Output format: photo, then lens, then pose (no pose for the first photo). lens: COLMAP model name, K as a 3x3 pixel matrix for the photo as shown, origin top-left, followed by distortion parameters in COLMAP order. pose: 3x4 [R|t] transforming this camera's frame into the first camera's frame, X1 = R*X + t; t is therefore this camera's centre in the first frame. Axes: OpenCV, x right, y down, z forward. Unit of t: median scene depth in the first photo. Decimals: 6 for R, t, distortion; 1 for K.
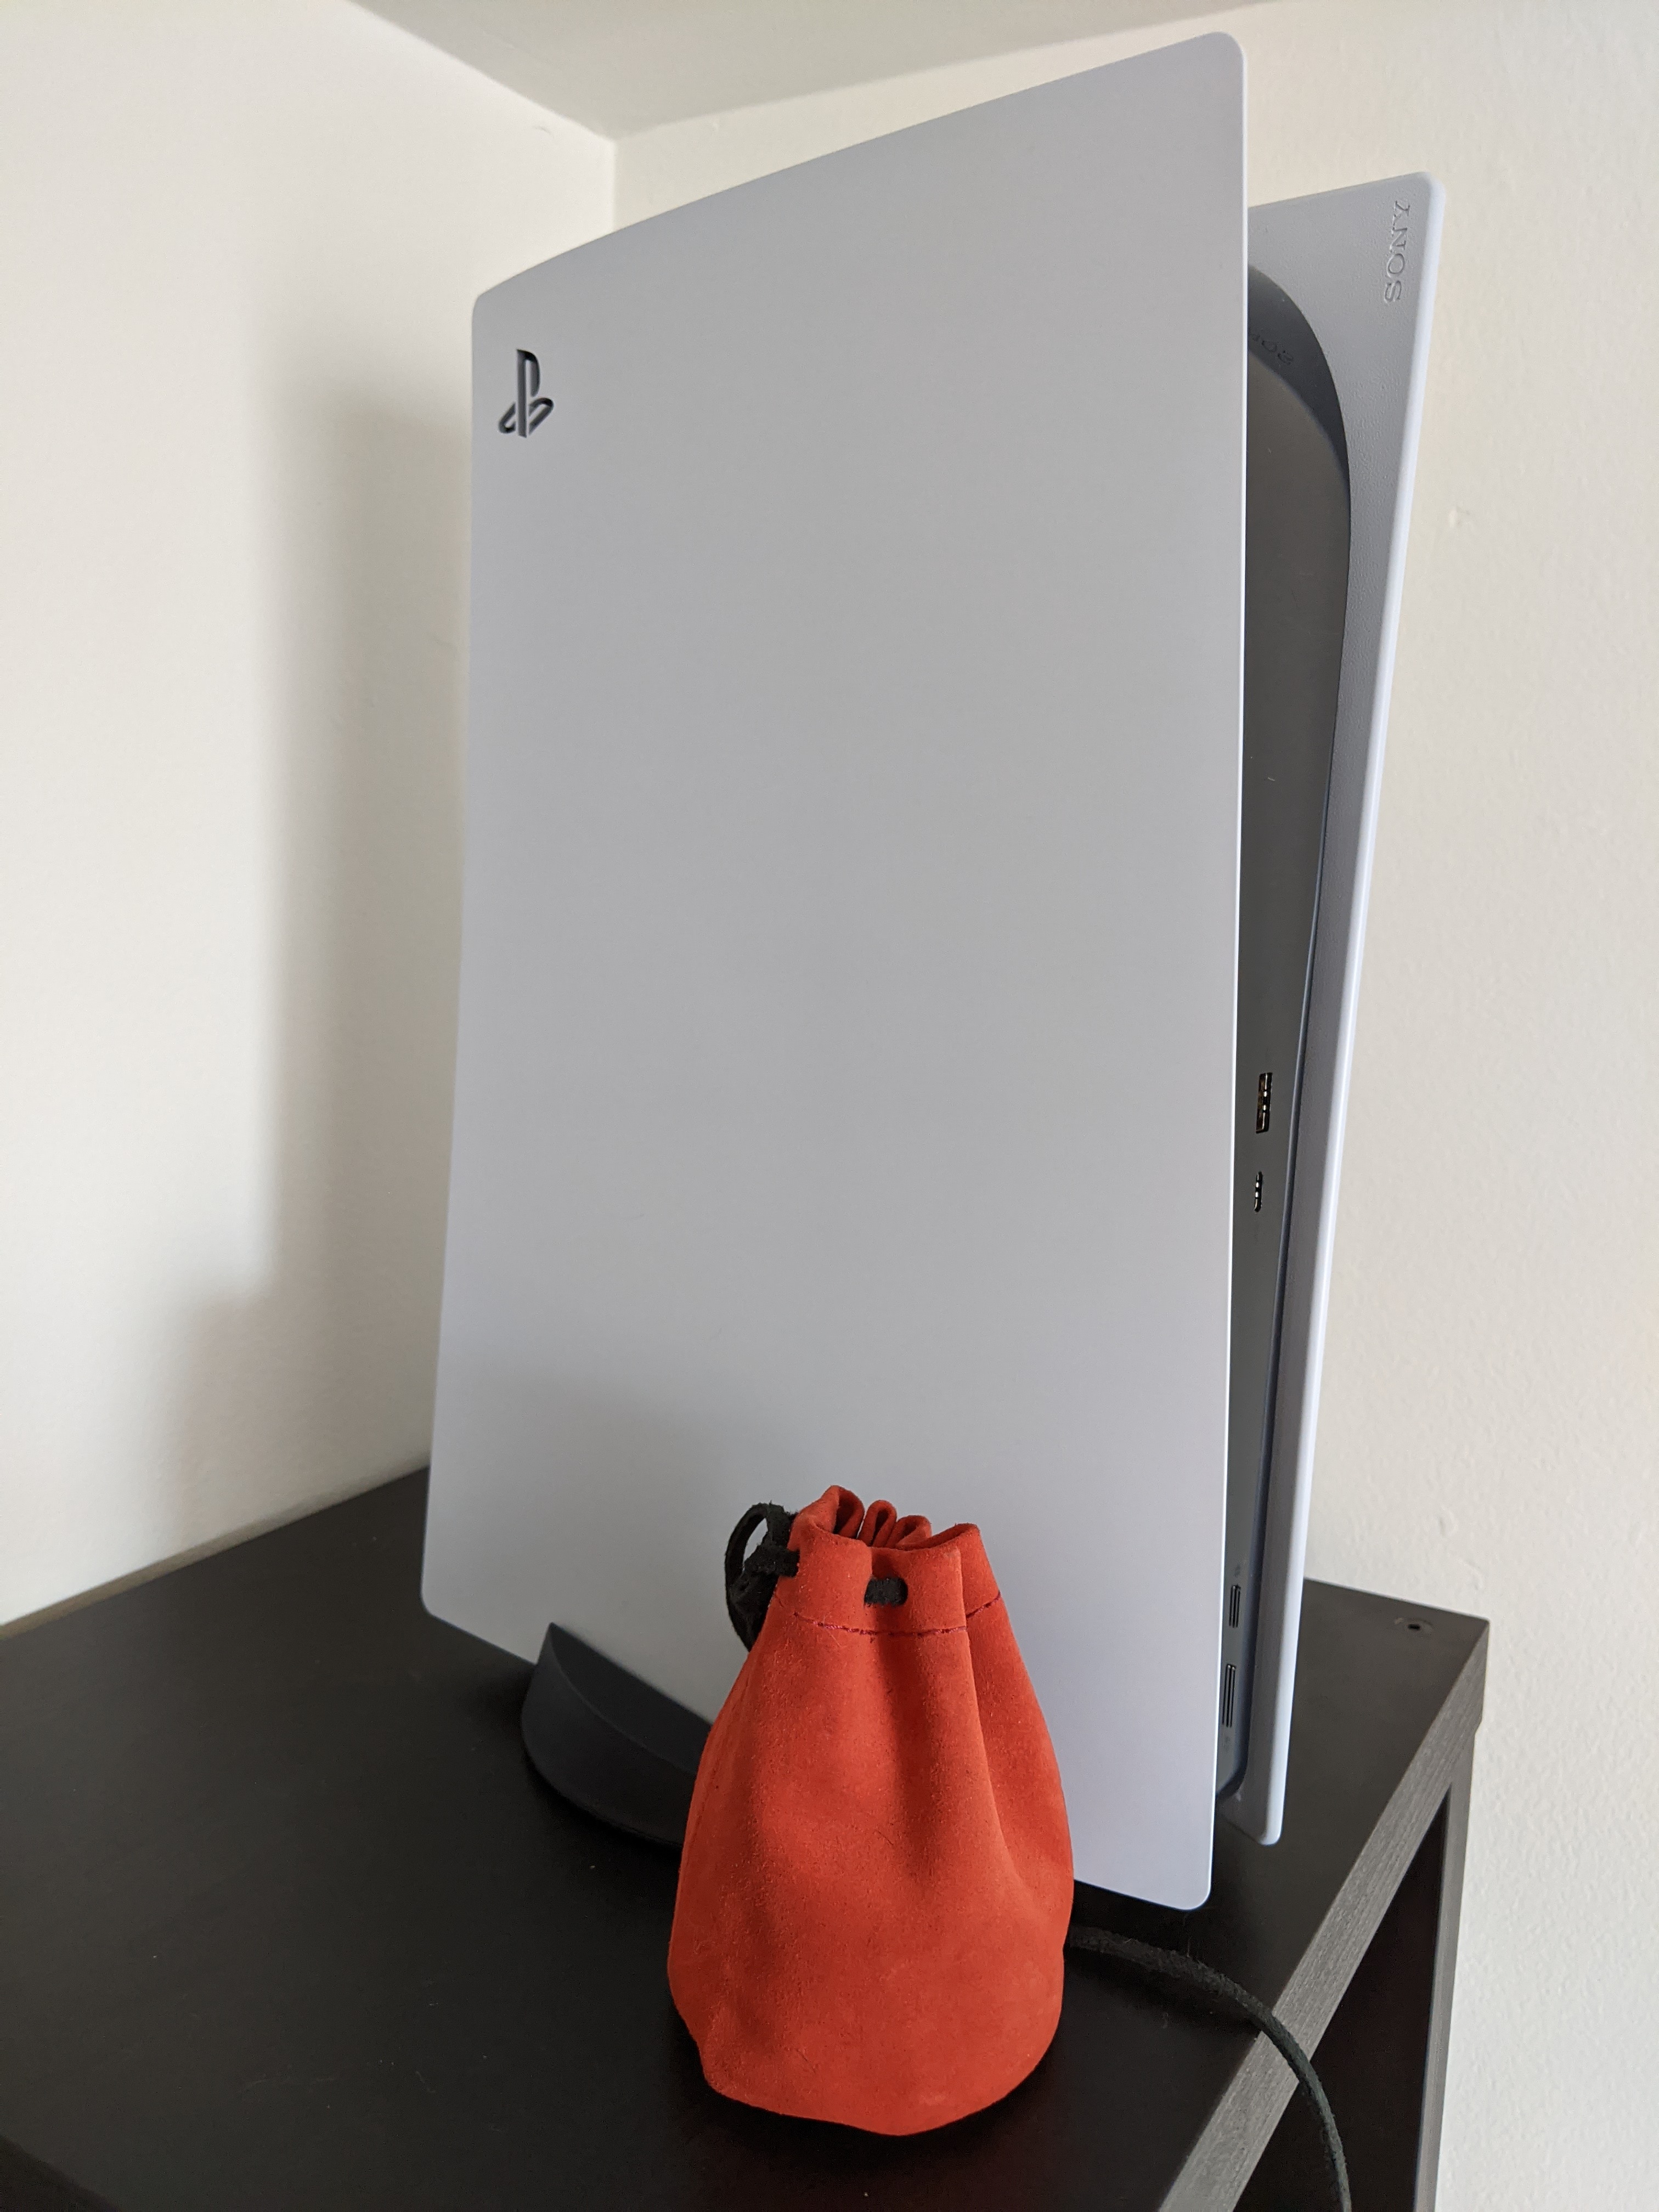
lens RADIAL K [[1812.2, 0, 815.3], [0, 1812.2, 1106.2], [0, 0, 1]] dist [-0.006071, -0.039638]
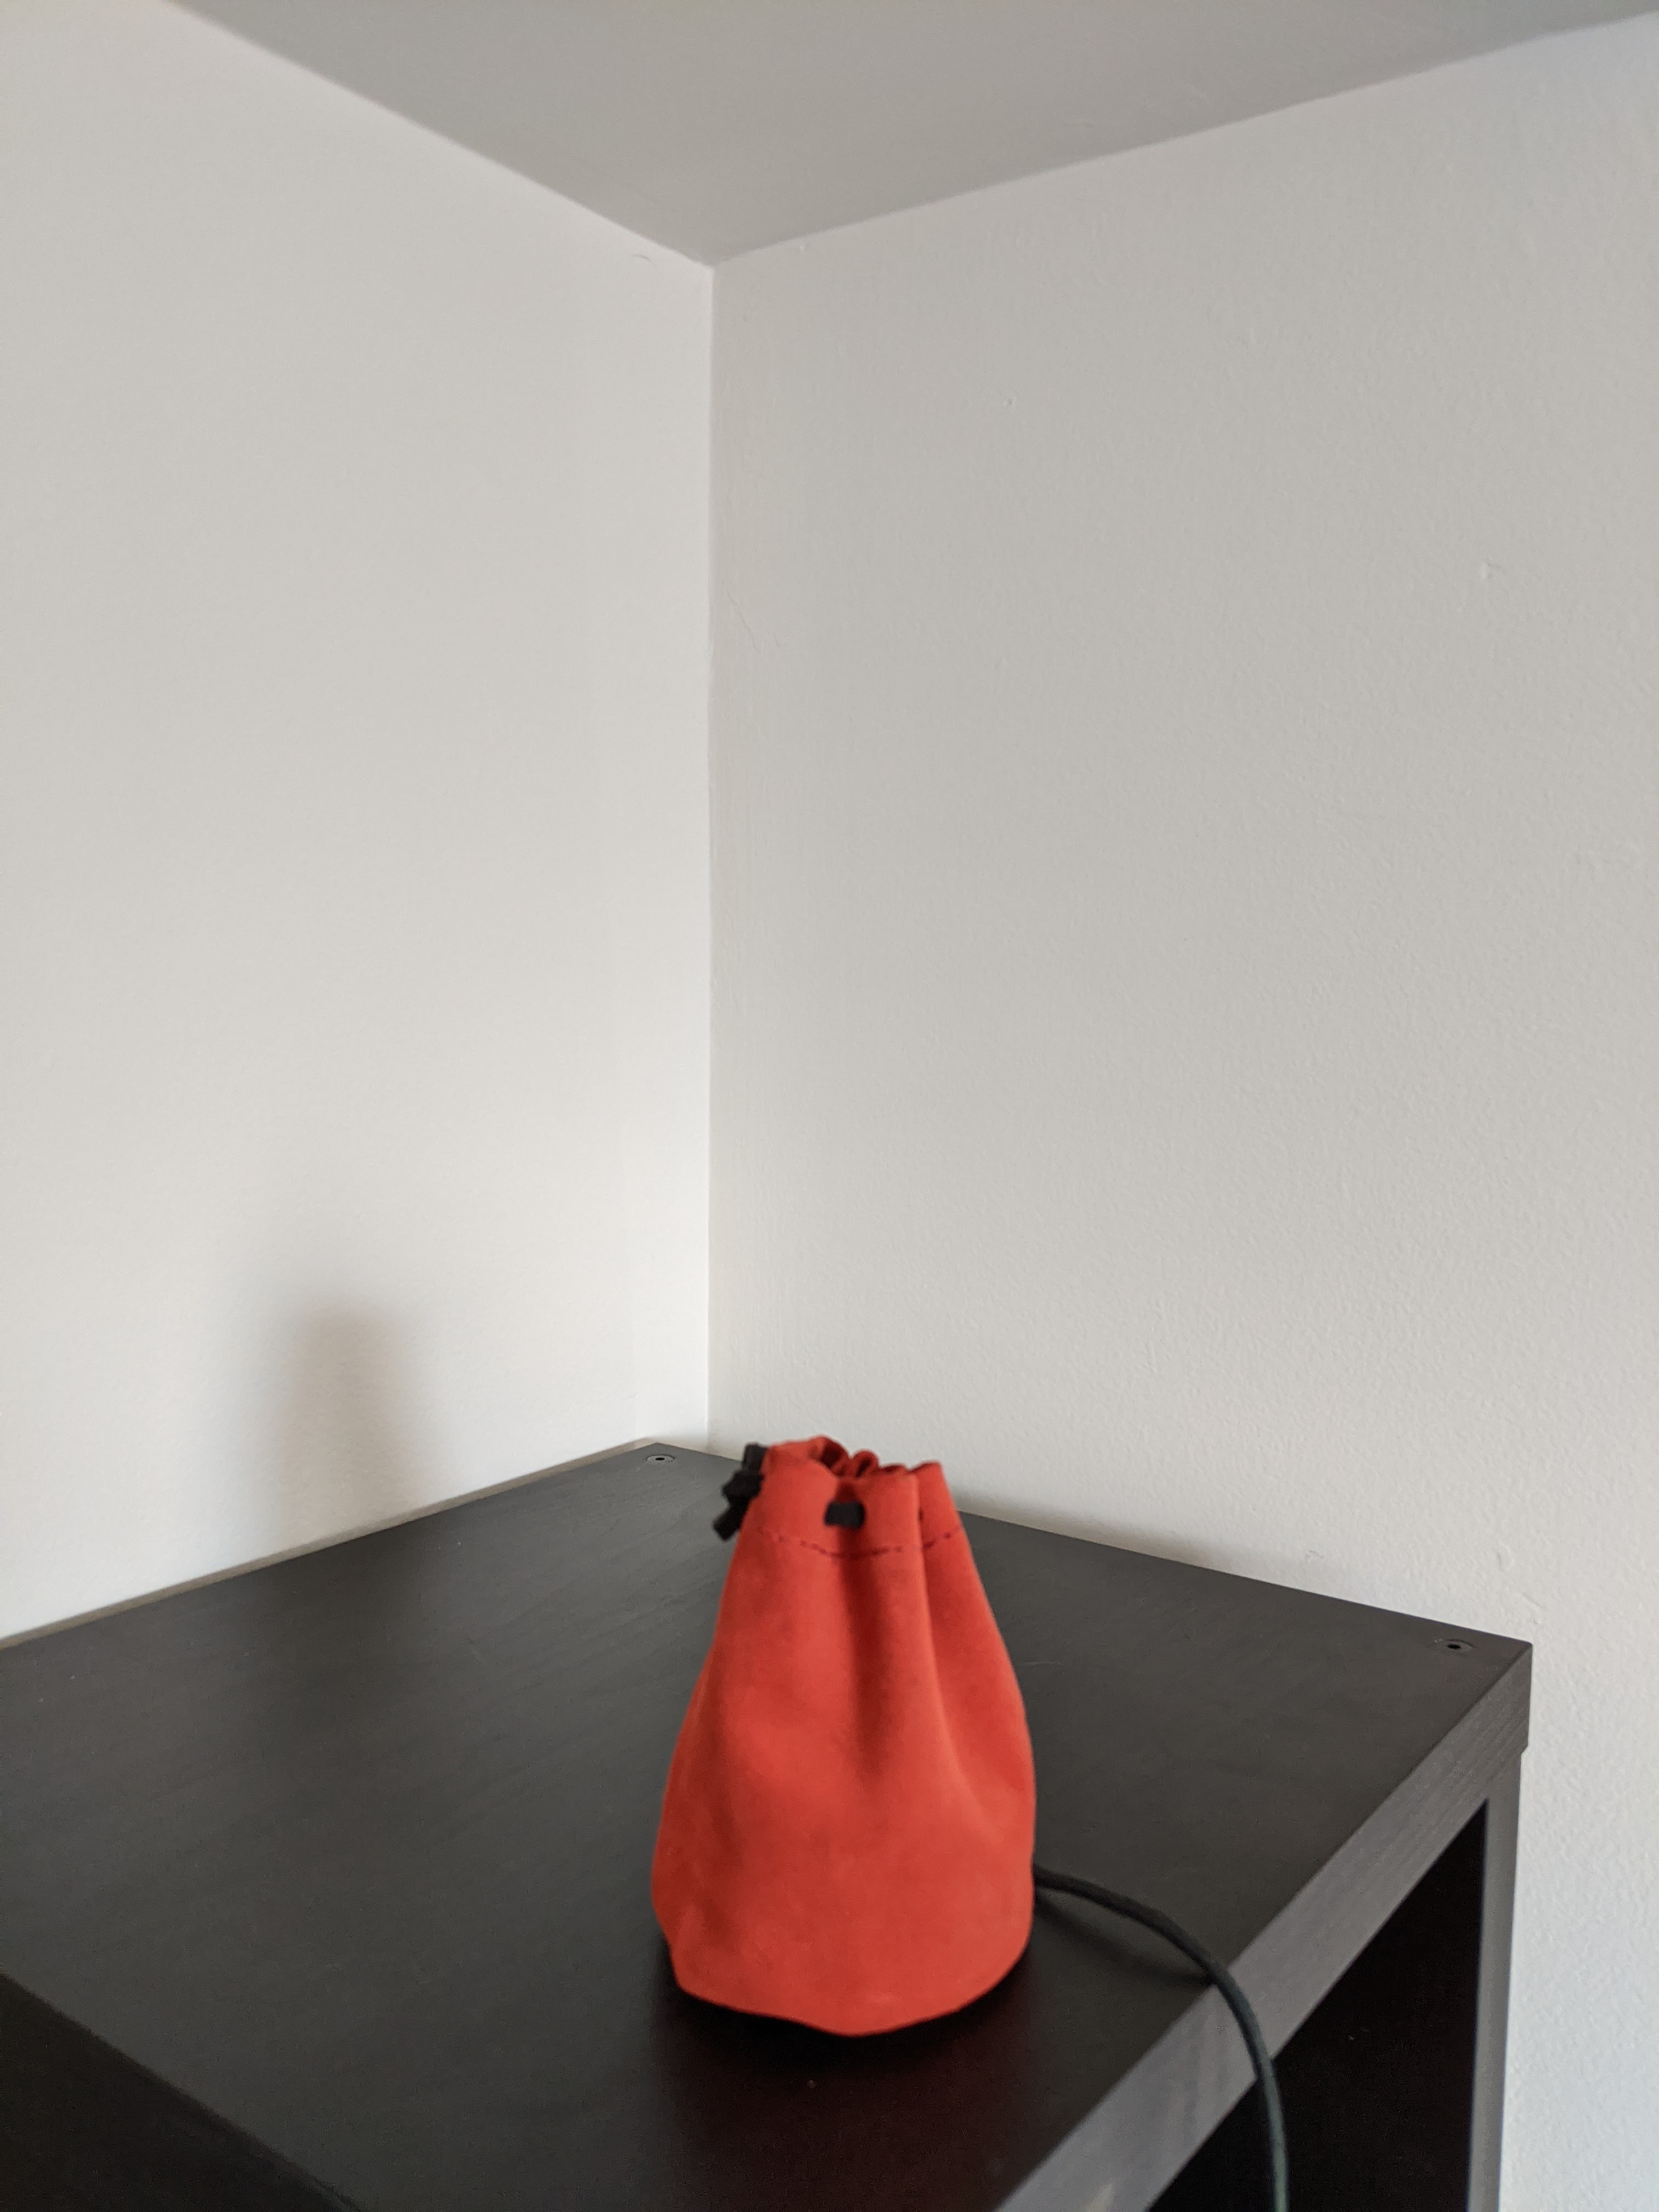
lens RADIAL K [[1812.2, 0, 825.6], [0, 1812.2, 1119.9], [0, 0, 1]] dist [-0.006071, -0.039638]
pose [[0.995133, 0.001129, -0.098532, 0.076907], [-0.007770, 0.997720, -0.067037, 0.061423], [0.098231, 0.067476, 0.992873, -0.050002]]
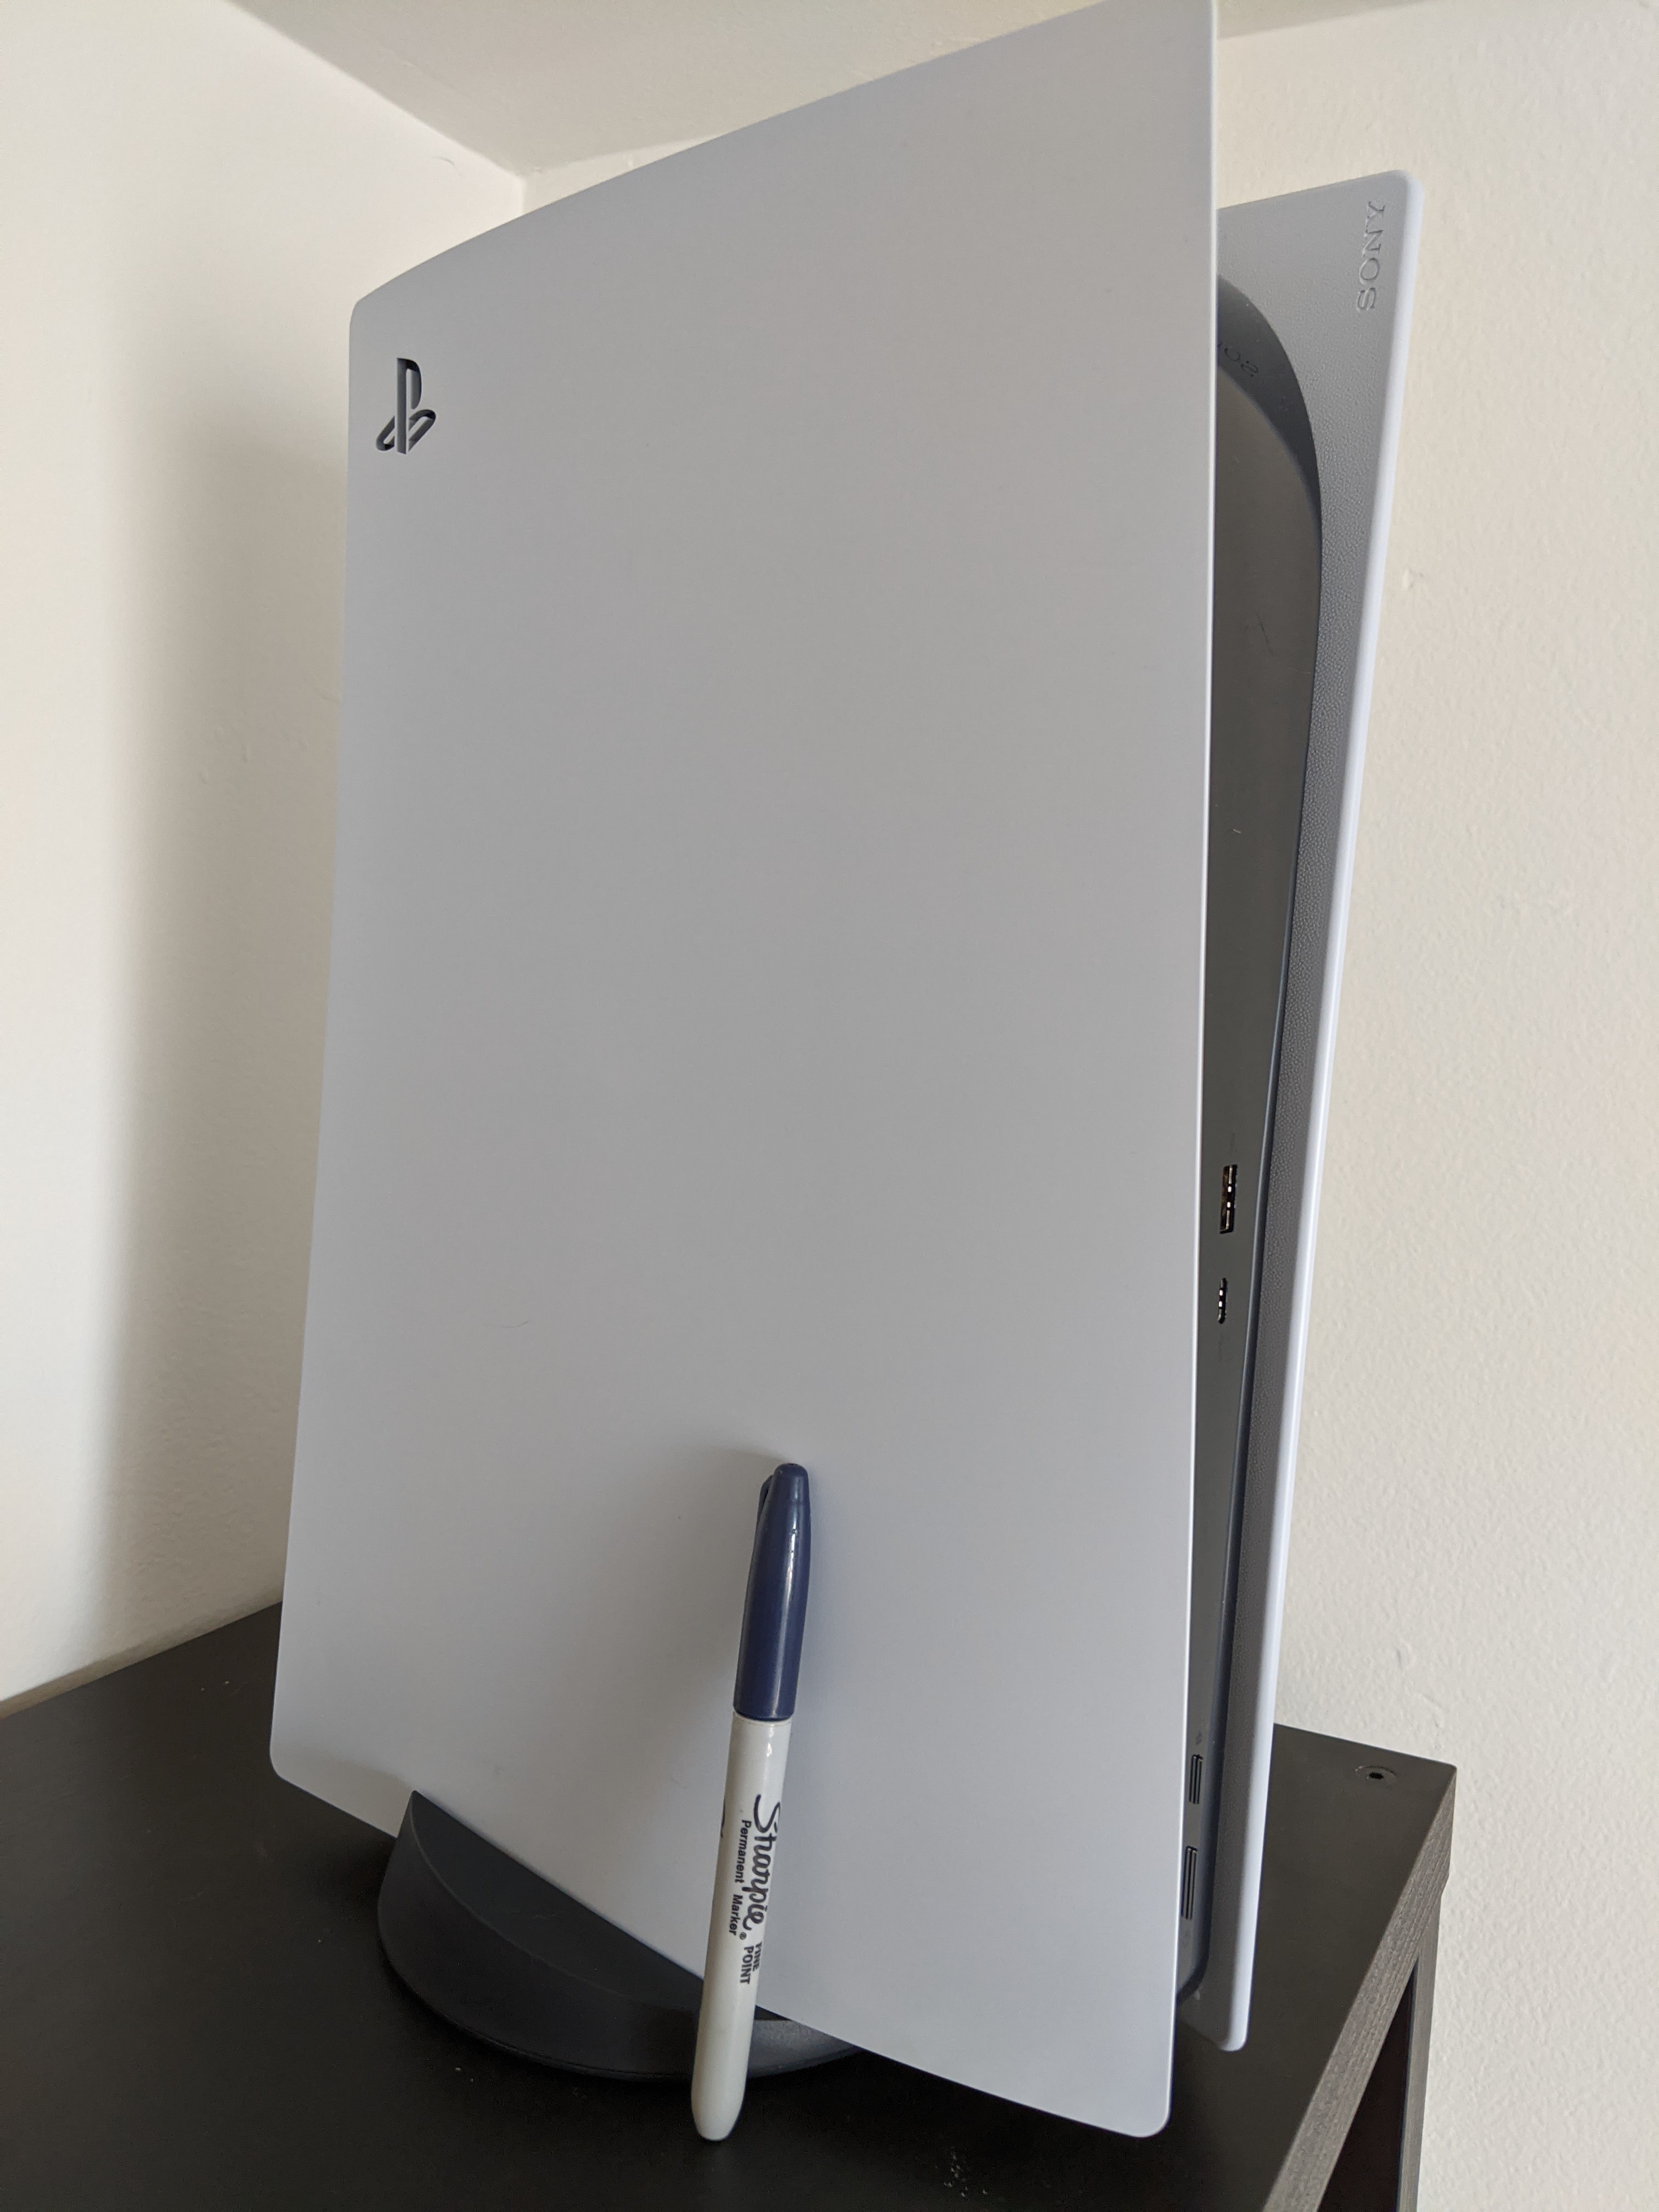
lens RADIAL K [[1812.2, 0, 829.7], [0, 1812.2, 1115.9], [0, 0, 1]] dist [-0.006071, -0.039638]
pose [[0.998604, 0.008671, 0.052097, 0.005430], [-0.006227, 0.998881, -0.046892, 0.000154], [-0.052446, 0.046502, 0.997540, 0.084719]]
